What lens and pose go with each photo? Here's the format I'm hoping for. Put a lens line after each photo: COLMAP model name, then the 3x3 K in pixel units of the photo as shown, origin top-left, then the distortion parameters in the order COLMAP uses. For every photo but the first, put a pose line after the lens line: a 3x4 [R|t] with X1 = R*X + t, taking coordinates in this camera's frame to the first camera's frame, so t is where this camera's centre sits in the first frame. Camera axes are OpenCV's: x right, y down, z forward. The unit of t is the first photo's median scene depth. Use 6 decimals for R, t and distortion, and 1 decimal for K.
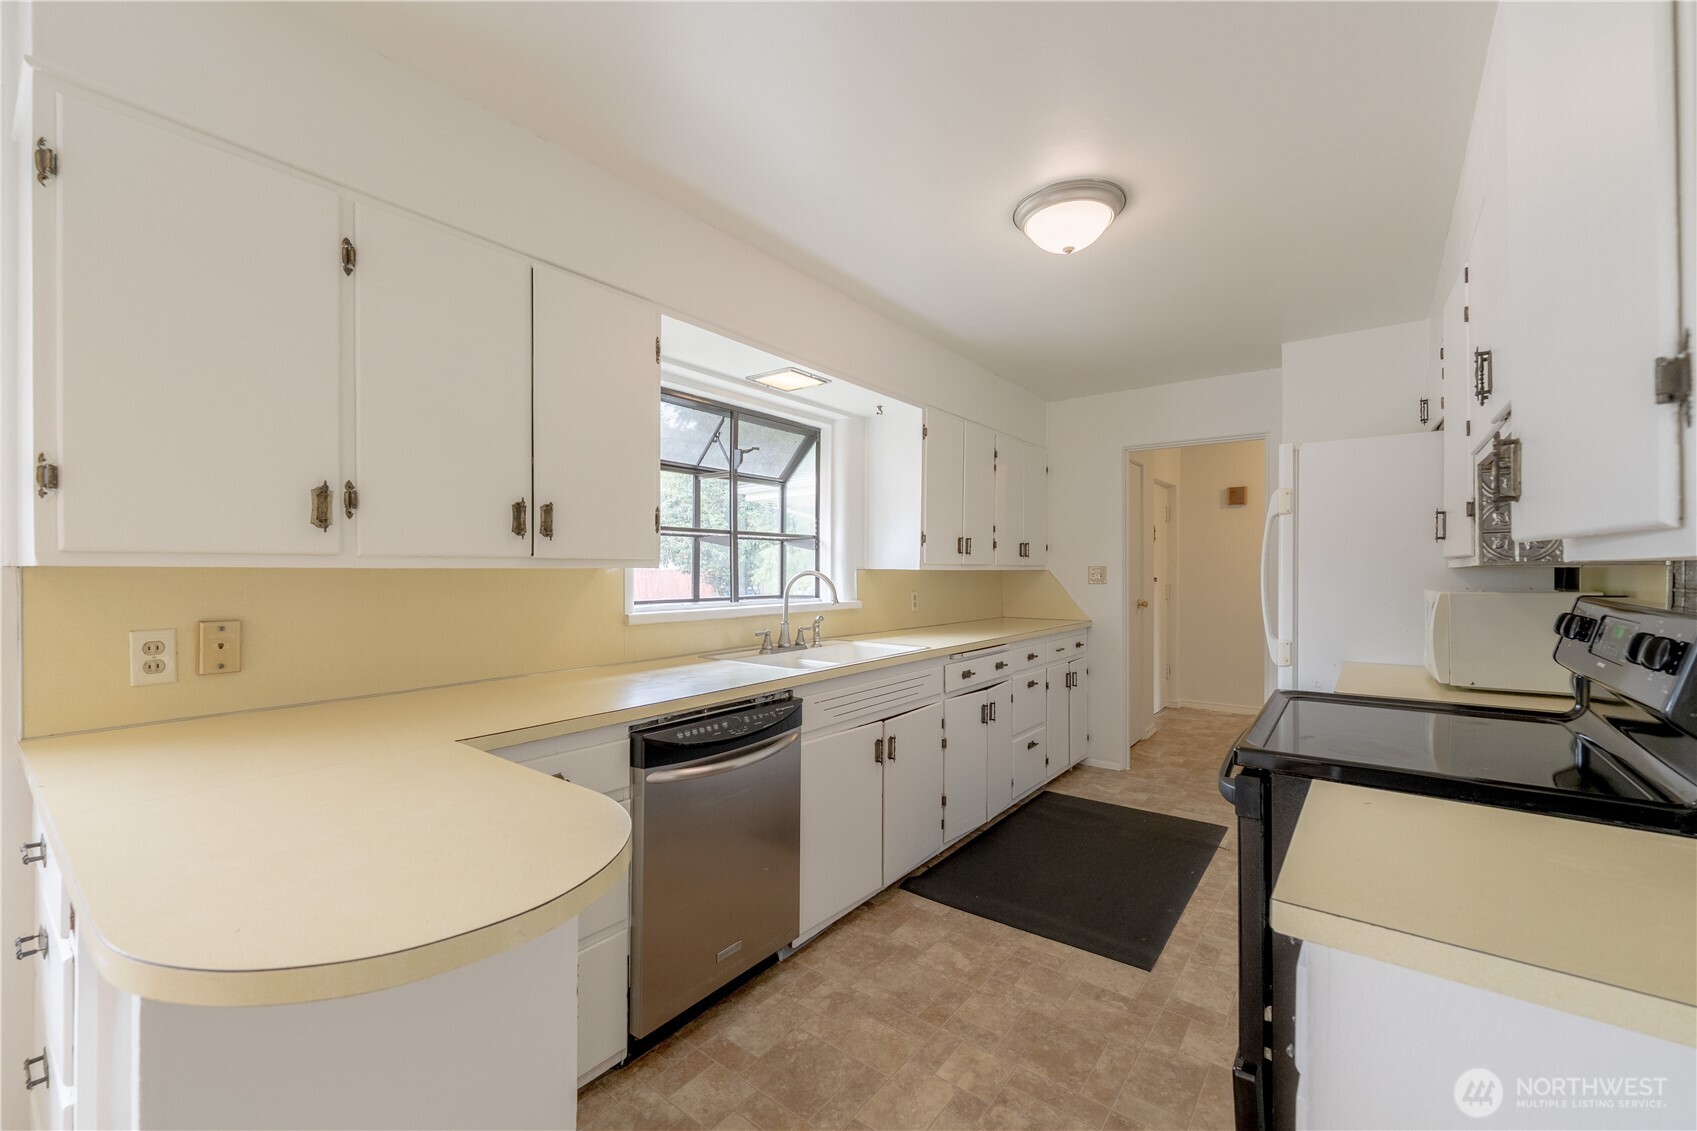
lens RADIAL K [[692.1, 0, 848.2], [0, 692.1, 569.5], [0, 0, 1]] dist [-0.001644, -0.000339]
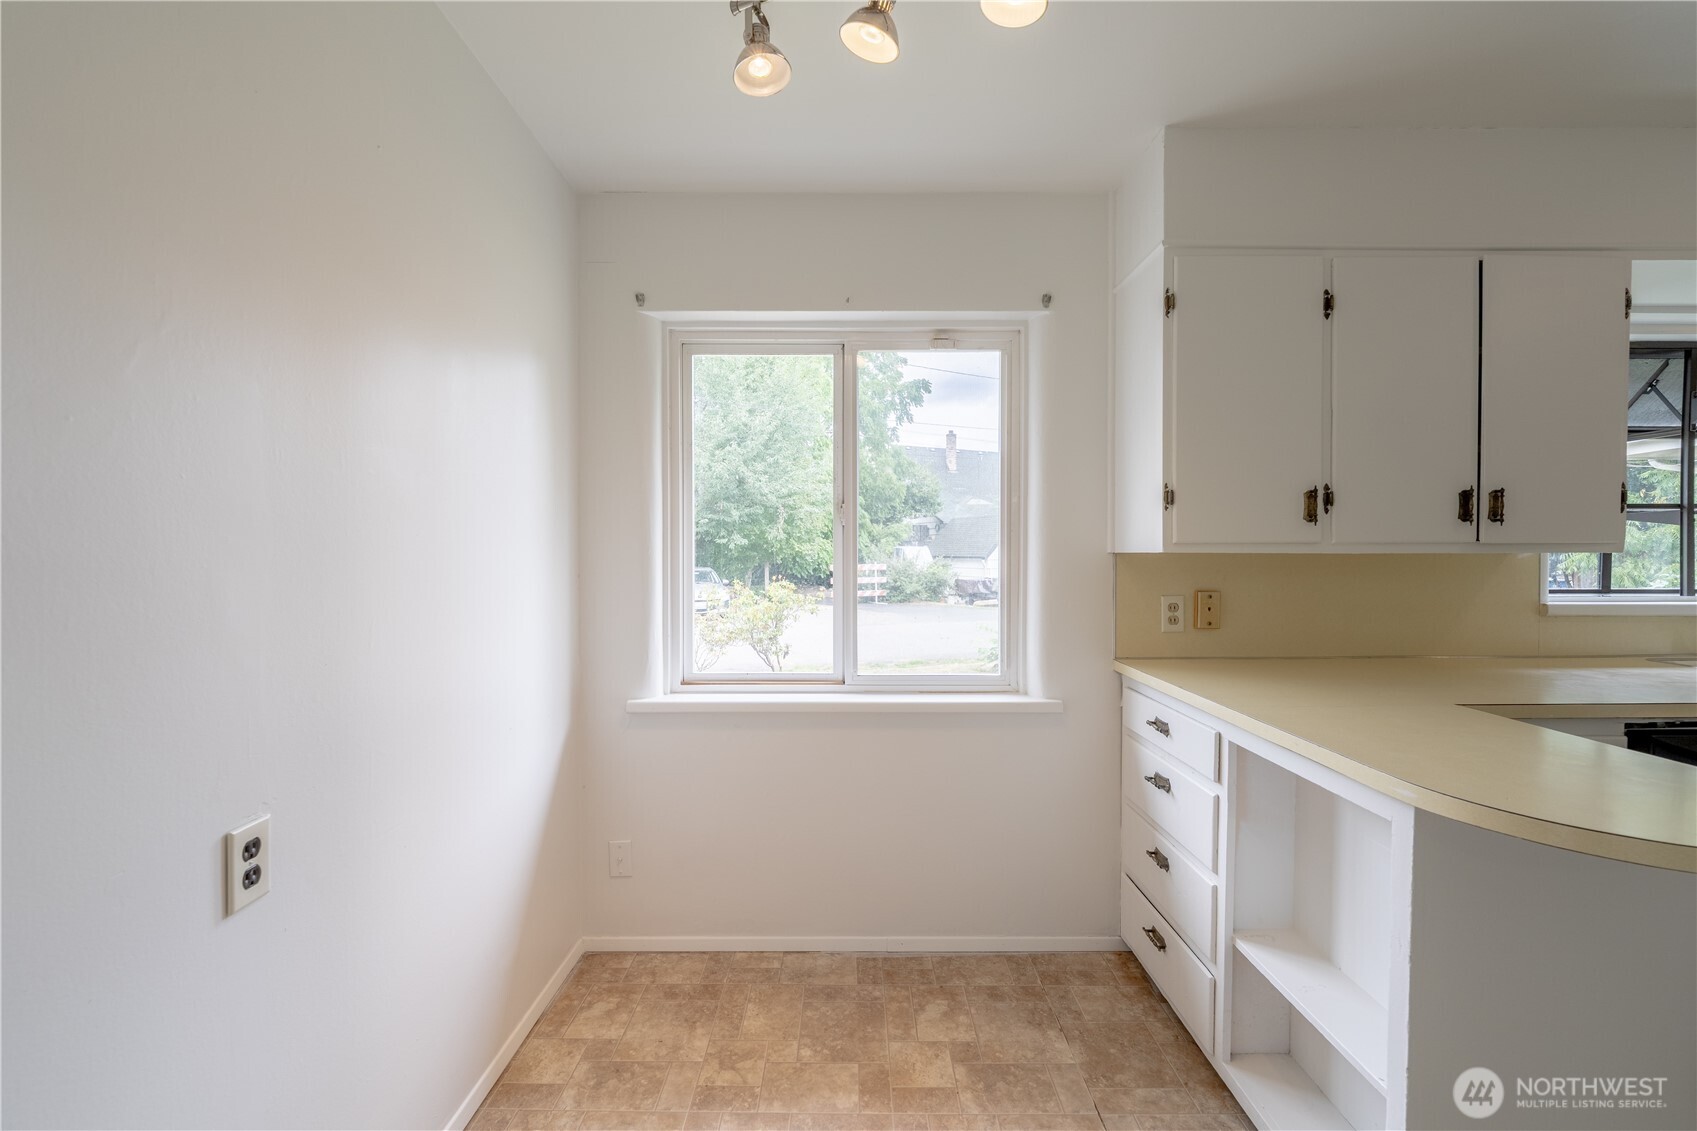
lens RADIAL K [[686.8, 0, 848.5], [0, 686.8, 565.5], [0, 0, 1]] dist [-0.000801, -0.000076]
pose [[0.605871, 0.011653, -0.795477, -0.137478], [0.001590, 0.999873, 0.015858, -0.000560], [0.795561, -0.010872, 0.605776, -0.240116]]
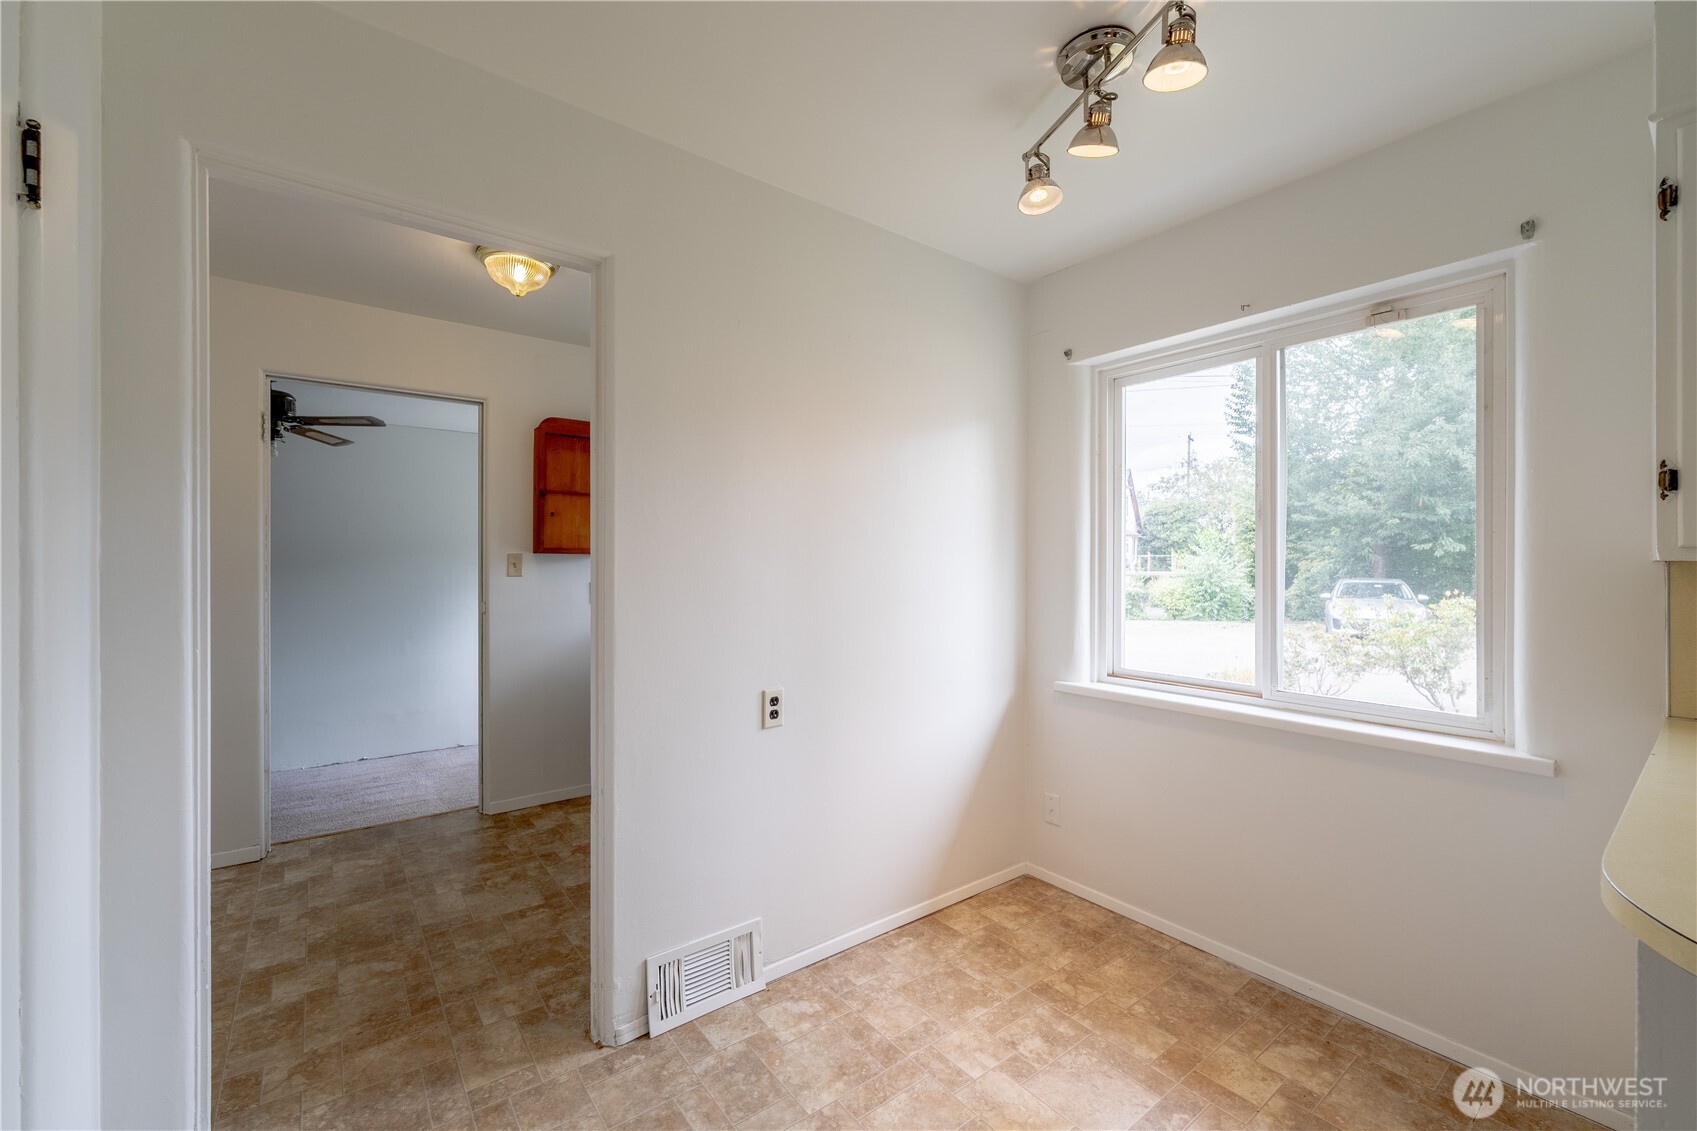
lens RADIAL K [[697.7, 0, 848.5], [0, 697.7, 565.5], [0, 0, 1]] dist [-0.000003, -0.000101]
pose [[-0.260977, 0.002895, -0.965341, 0.112765], [-0.000492, 0.999995, 0.003132, -0.000083], [0.965345, 0.001292, -0.260974, 0.007083]]
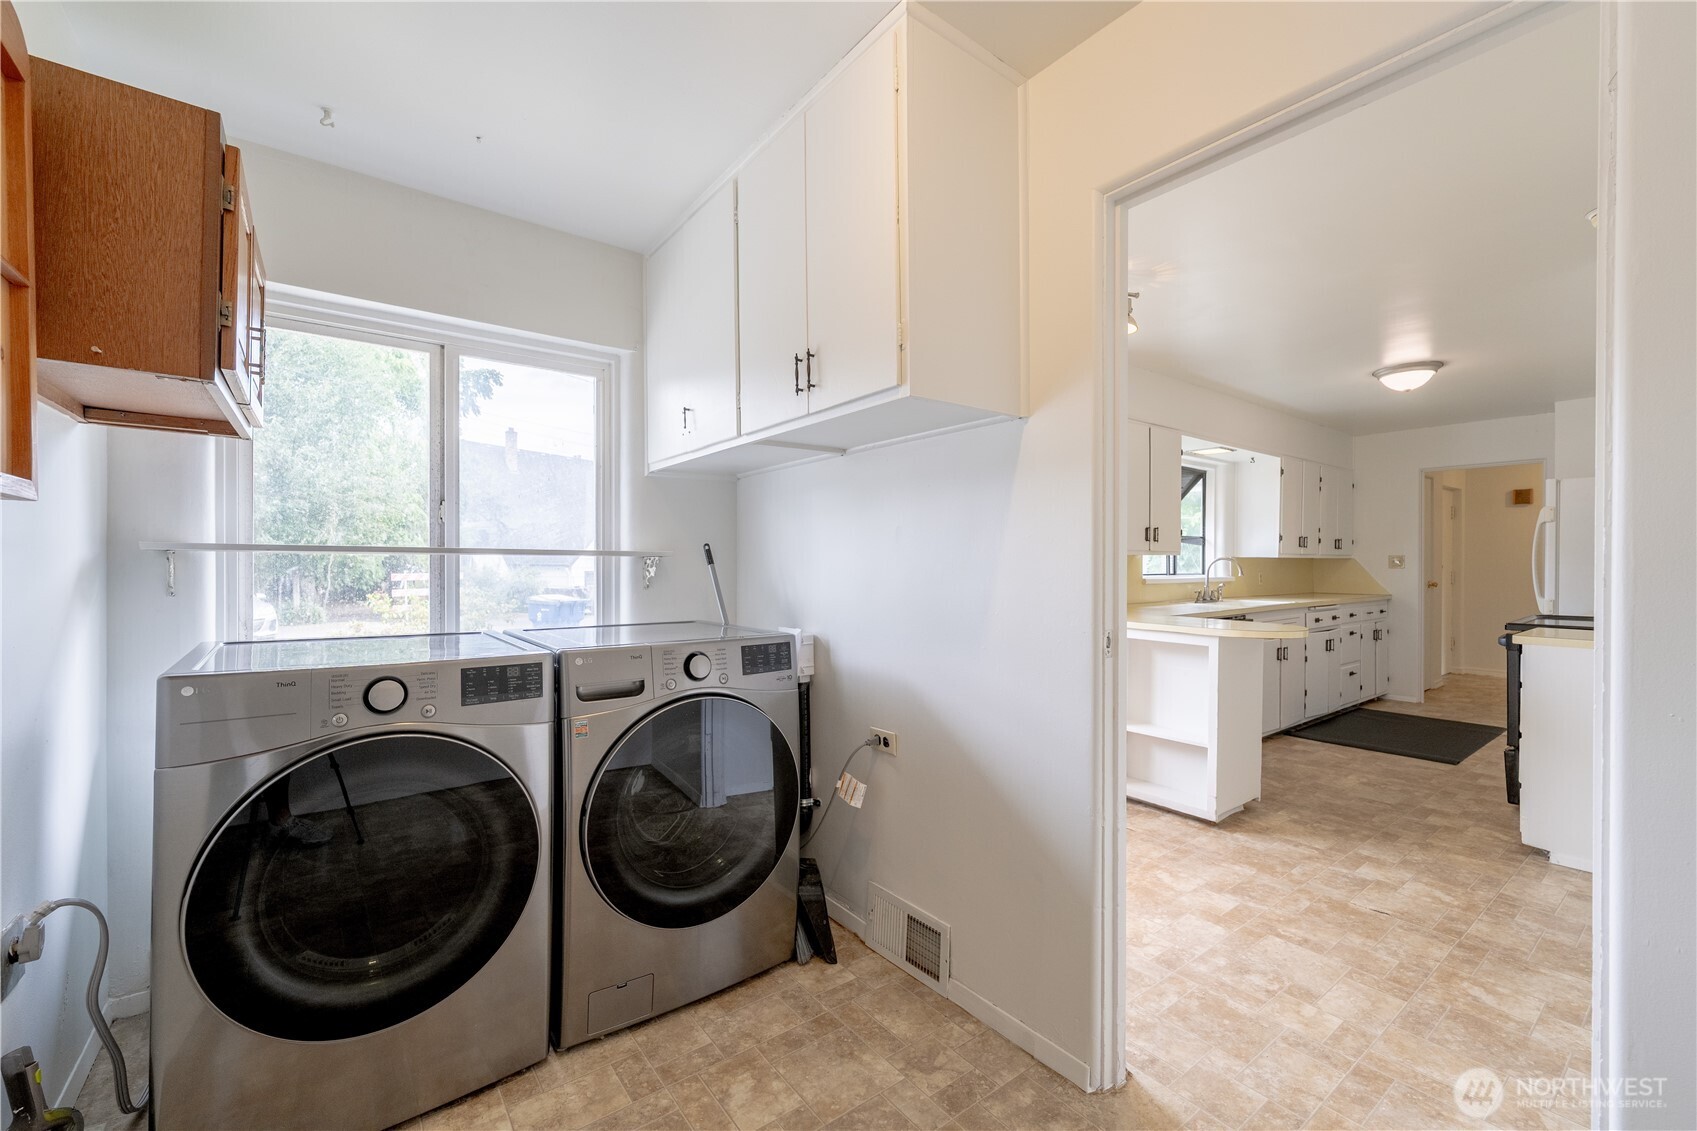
lens RADIAL K [[696.9, 0, 849.1], [0, 696.9, 568.0], [0, 0, 1]] dist [-0.001859, -0.000066]
pose [[0.964595, 0.001380, -0.263732, -0.535003], [0.000321, 0.999979, 0.006406, 0.017925], [0.263735, -0.006264, 0.964575, -1.026679]]
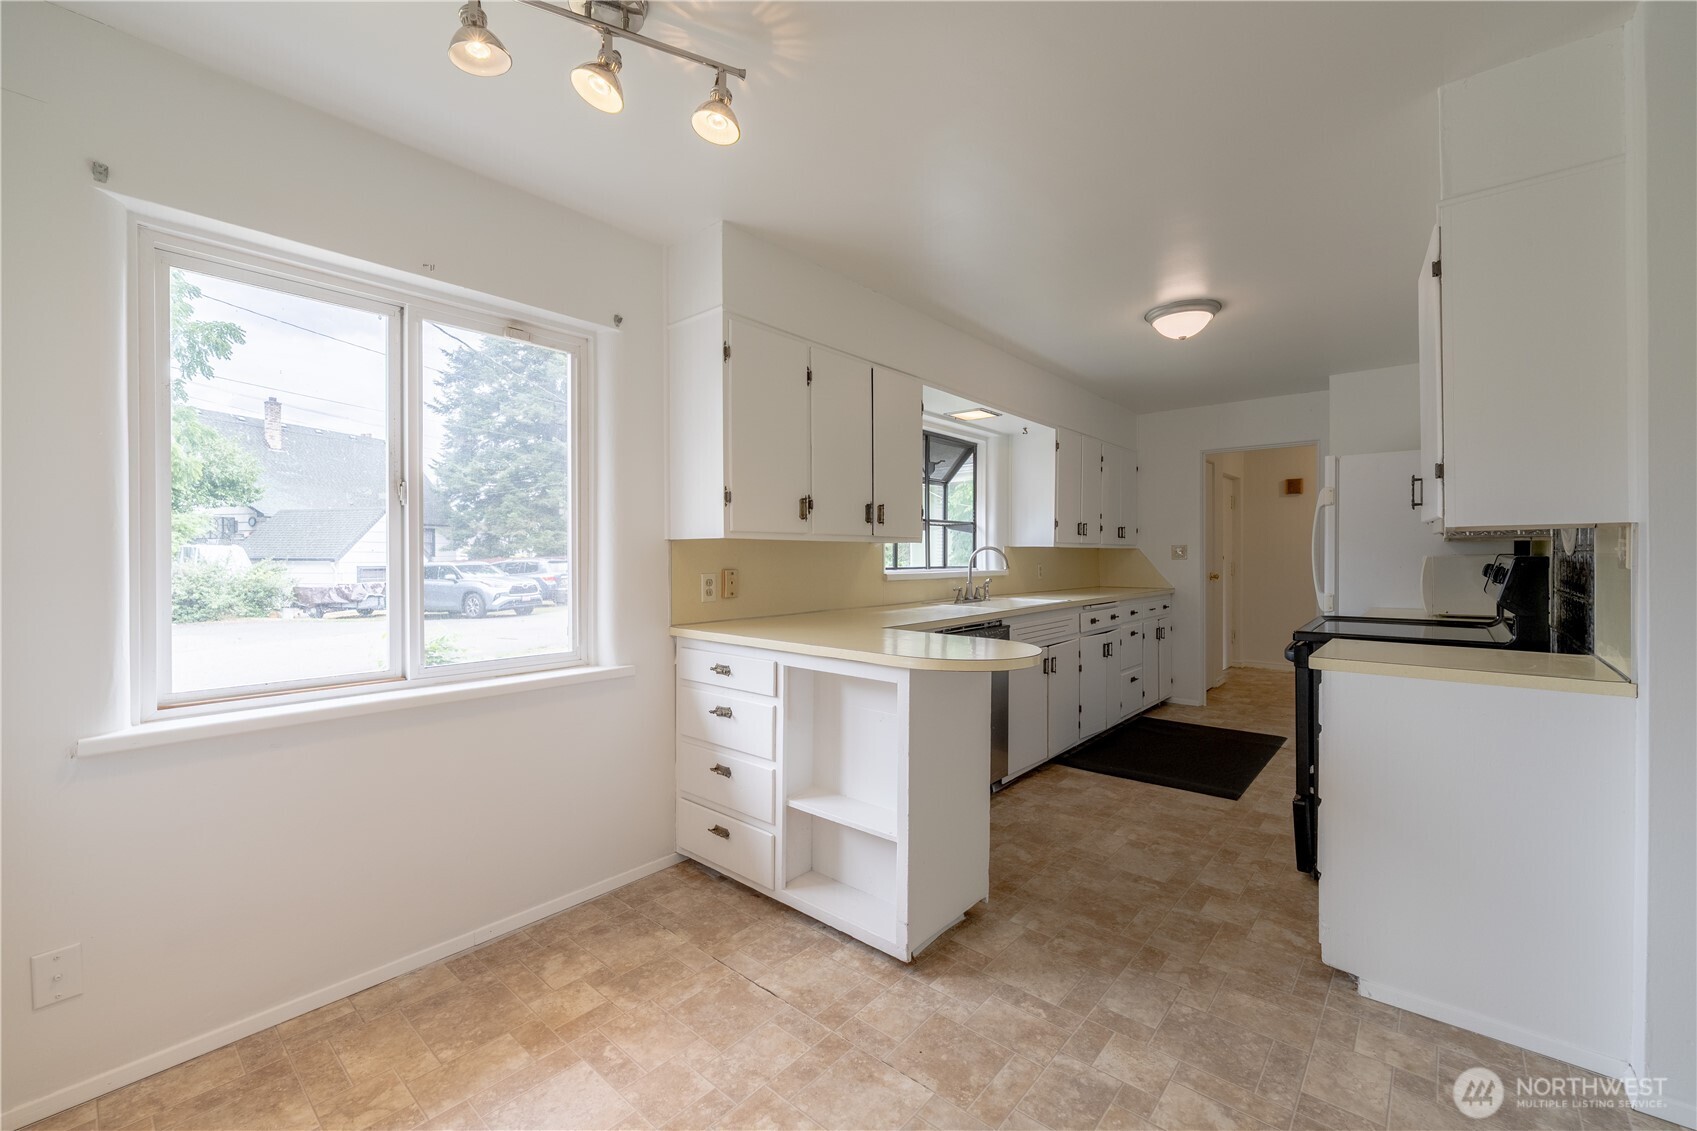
lens RADIAL K [[690.7, 0, 848.9], [0, 690.7, 559.4], [0, 0, 1]] dist [-0.000163, -0.000401]
pose [[0.998182, -0.002741, -0.060204, -0.269531], [0.003027, 0.999985, 0.004648, 0.022067], [0.060190, -0.004821, 0.998175, -0.477149]]
